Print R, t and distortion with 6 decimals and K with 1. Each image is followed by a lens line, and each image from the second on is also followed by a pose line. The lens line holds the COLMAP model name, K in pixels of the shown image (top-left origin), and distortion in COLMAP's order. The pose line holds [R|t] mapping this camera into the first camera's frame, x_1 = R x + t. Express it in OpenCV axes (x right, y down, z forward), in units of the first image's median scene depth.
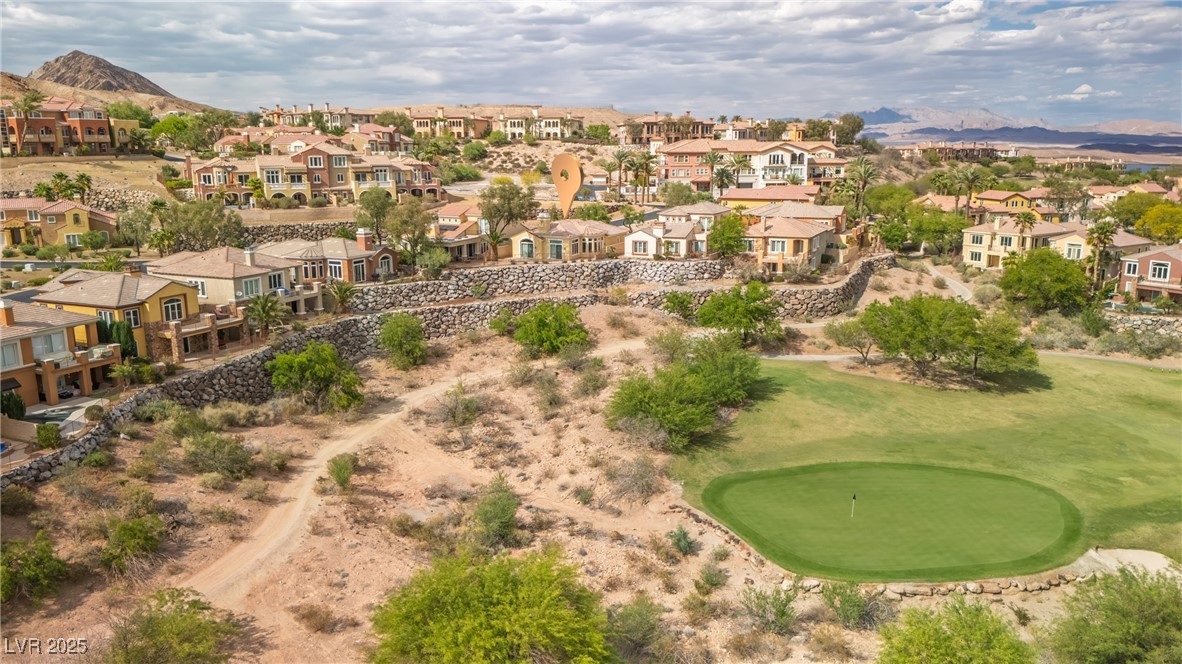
lens RADIAL K [[870.1, 0, 592.9], [0, 870.1, 332.3], [0, 0, 1]] dist [0.105743, -0.131352]
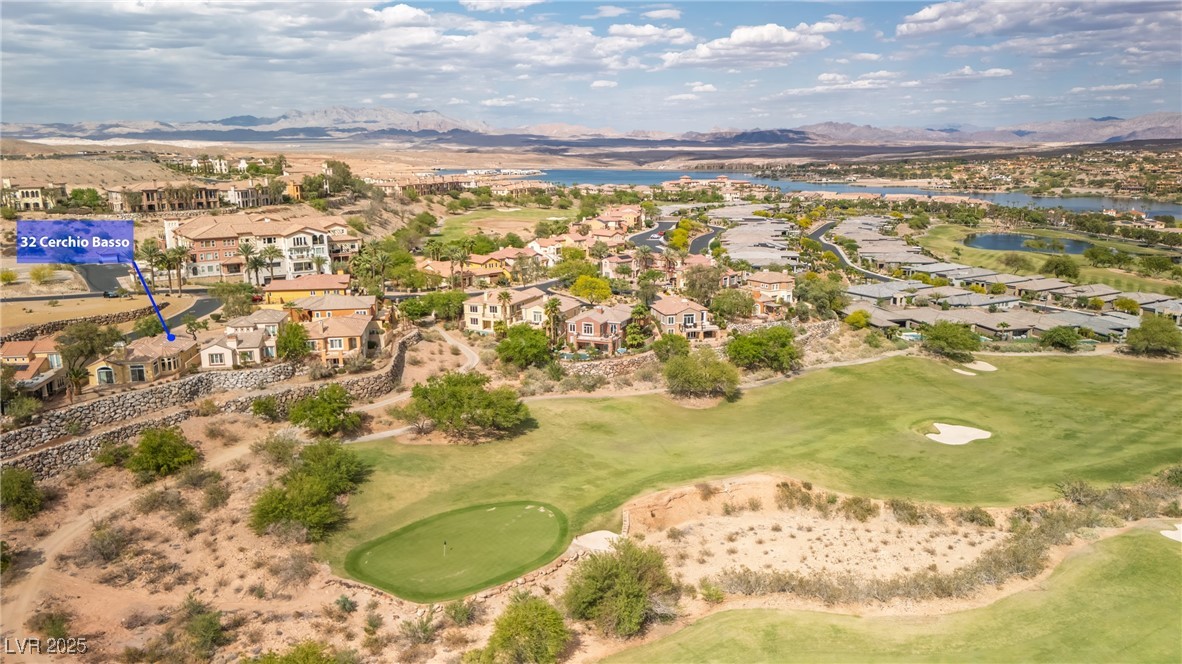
lens RADIAL K [[874.2, 0, 594.6], [0, 874.2, 327.6], [0, 0, 1]] dist [0.071552, -0.061975]
pose [[0.837132, -0.119928, 0.533693, -0.135416], [0.122225, 0.992012, 0.031201, -0.105182], [-0.533171, 0.039111, 0.845103, -0.242606]]
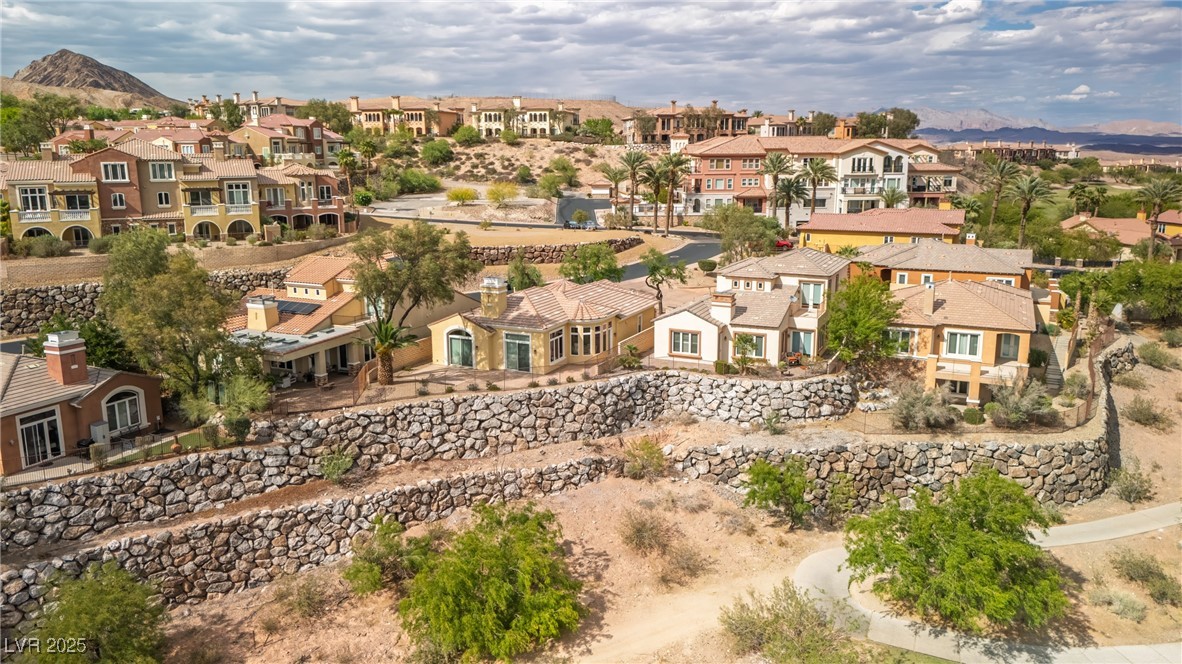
lens RADIAL K [[873.6, 0, 593.1], [0, 873.6, 327.5], [0, 0, 1]] dist [0.083371, -0.081941]
pose [[0.999998, -0.000741, 0.001812, -0.000298], [0.000751, 0.999982, -0.005976, -0.095406], [-0.001808, 0.005977, 0.999981, 0.451431]]
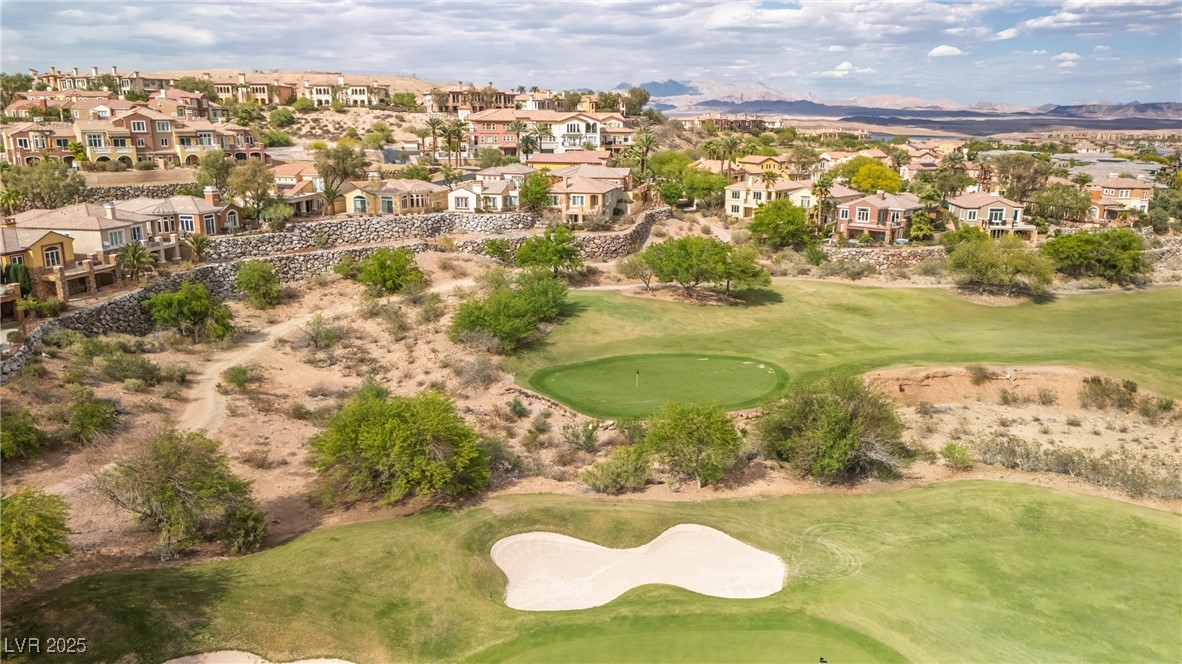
lens RADIAL K [[873.6, 0, 593.1], [0, 873.6, 327.5], [0, 0, 1]] dist [0.083371, -0.081941]
pose [[0.974949, -0.046730, 0.217464, -0.033530], [0.040754, 0.998660, 0.031889, 0.034953], [-0.218663, -0.022227, 0.975547, -0.161204]]
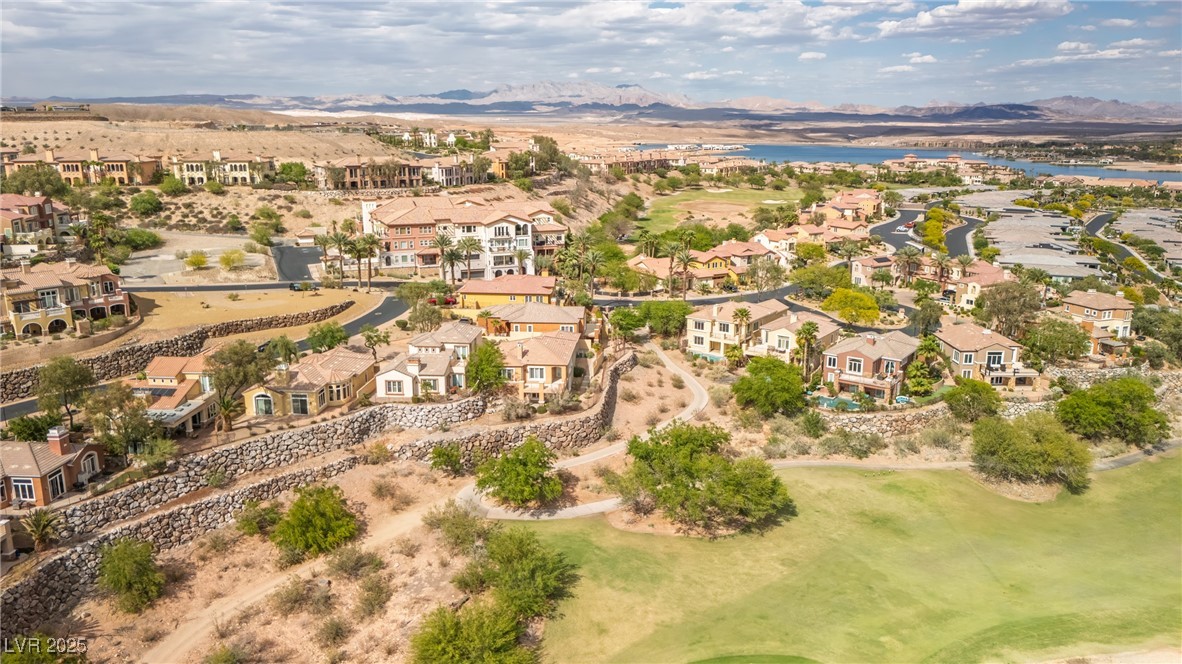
lens RADIAL K [[873.6, 0, 593.1], [0, 873.6, 327.5], [0, 0, 1]] dist [0.083371, -0.081941]
pose [[0.937181, -0.079540, 0.339655, -0.055063], [0.070870, 0.996766, 0.037877, -0.167209], [-0.341569, -0.011426, 0.939787, 0.043574]]
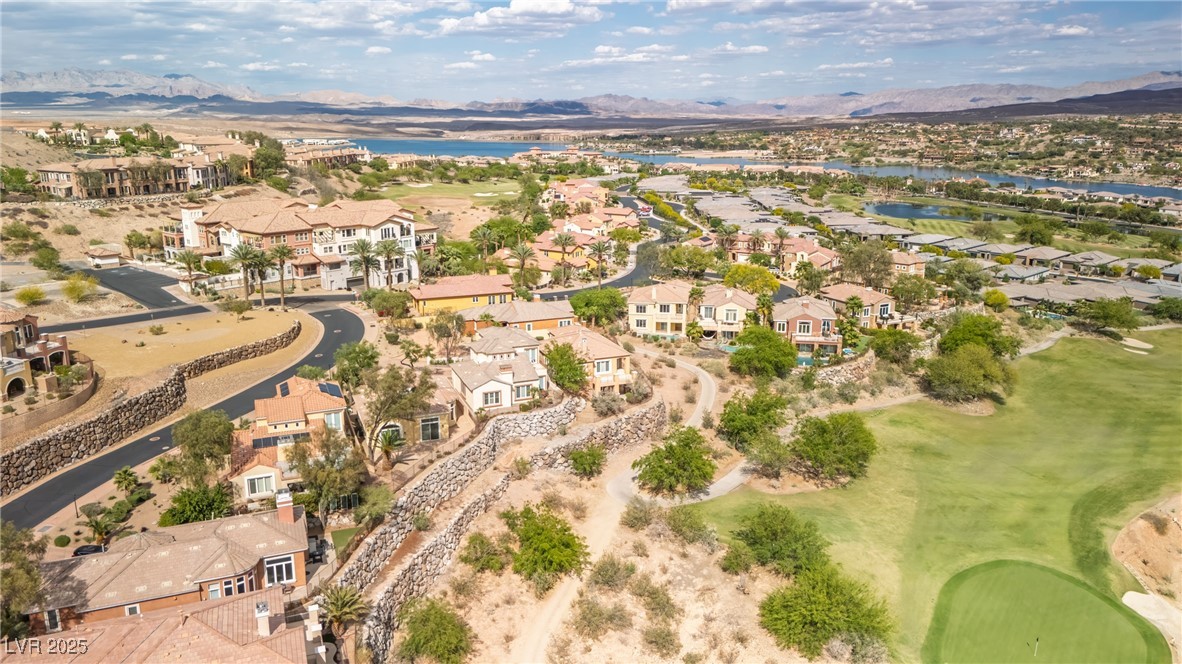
lens RADIAL K [[874.8, 0, 591.0], [0, 874.8, 332.0], [0, 0, 1]] dist [0.077265, -0.074111]
pose [[0.685872, -0.179531, 0.705229, -0.445794], [0.155037, 0.982892, 0.099433, -0.216612], [-0.711016, 0.041138, 0.701972, 0.285431]]
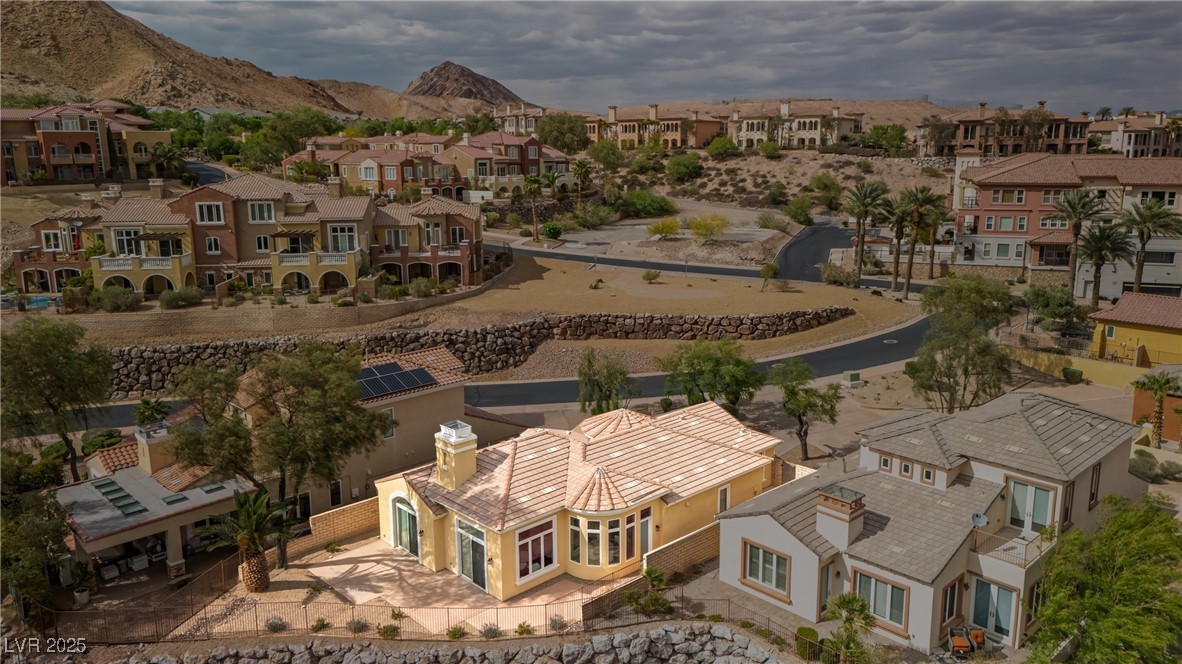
lens RADIAL K [[874.2, 0, 594.6], [0, 874.2, 327.6], [0, 0, 1]] dist [0.071552, -0.061975]
pose [[0.934963, 0.072018, -0.347357, 0.089172], [-0.073006, 0.997279, 0.010261, -0.162402], [0.347151, 0.015766, 0.937677, 0.647830]]
